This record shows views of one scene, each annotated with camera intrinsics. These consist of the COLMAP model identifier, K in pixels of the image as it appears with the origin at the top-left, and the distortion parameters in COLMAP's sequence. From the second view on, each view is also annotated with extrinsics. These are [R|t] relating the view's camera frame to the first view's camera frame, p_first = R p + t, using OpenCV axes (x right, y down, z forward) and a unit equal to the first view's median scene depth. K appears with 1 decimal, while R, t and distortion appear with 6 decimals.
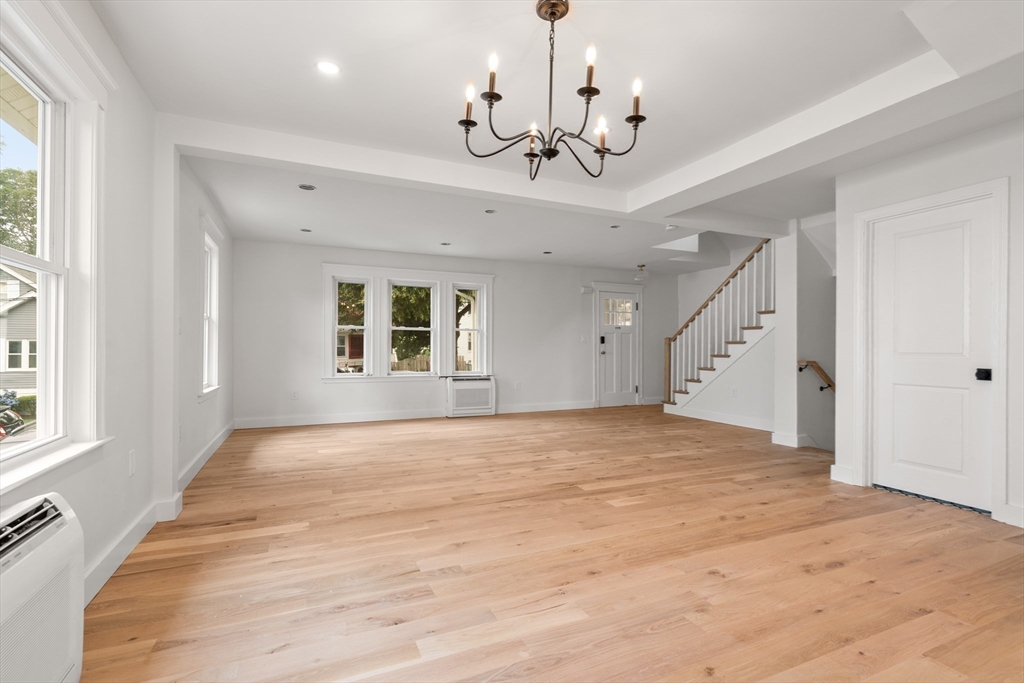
lens RADIAL K [[471.4, 0, 513.7], [0, 471.4, 349.0], [0, 0, 1]] dist [-0.000238, 0.000520]
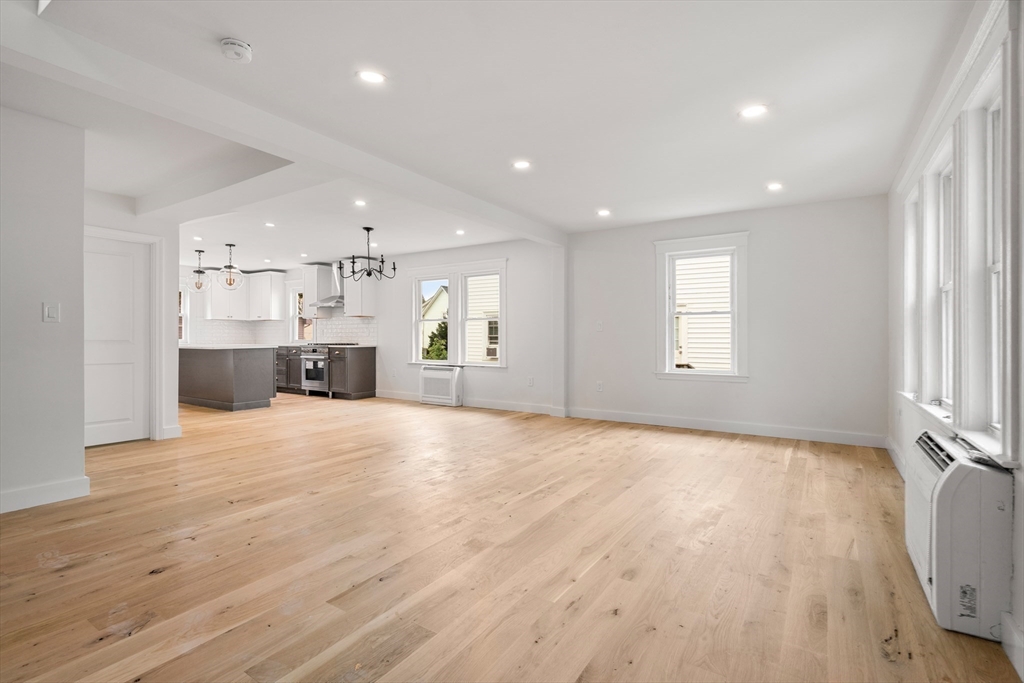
lens RADIAL K [[471.4, 0, 513.3], [0, 471.4, 339.8], [0, 0, 1]] dist [-0.000238, 0.000520]
pose [[-0.844368, 0.004018, -0.535748, 0.498342], [0.004867, 0.999988, -0.000171, 0.003785], [0.535741, -0.002752, -0.844378, 2.163261]]
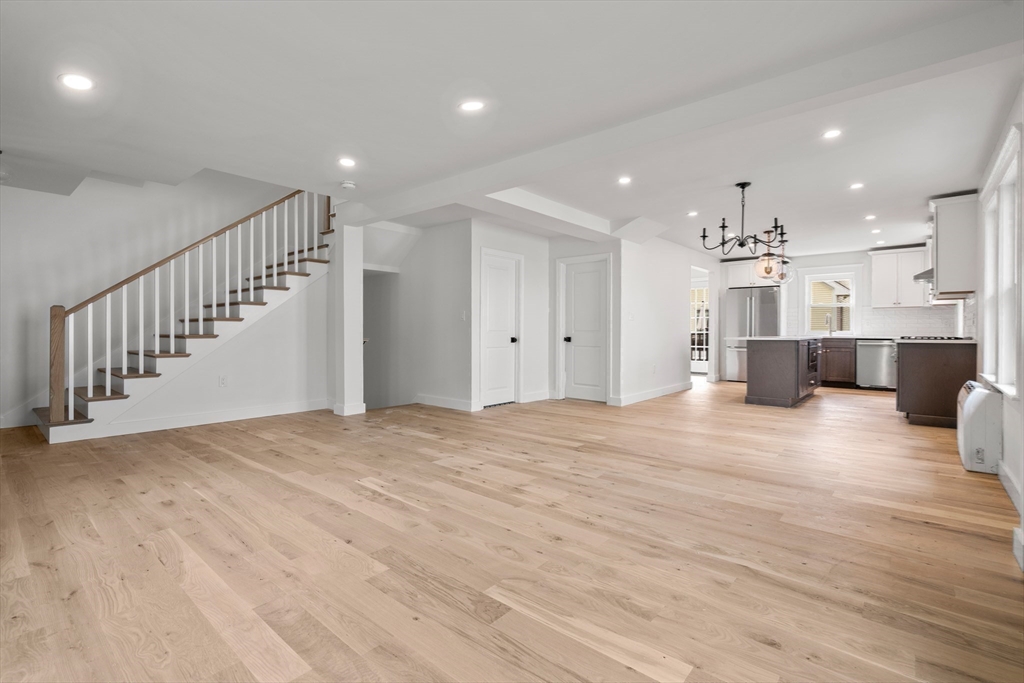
lens RADIAL K [[471.4, 0, 515.0], [0, 471.4, 327.5], [0, 0, 1]] dist [-0.000238, 0.000520]
pose [[-0.425361, 0.006540, 0.905000, -0.825130], [-0.005395, 0.999938, -0.009762, 0.010047], [-0.905008, -0.009035, -0.425299, 1.587230]]
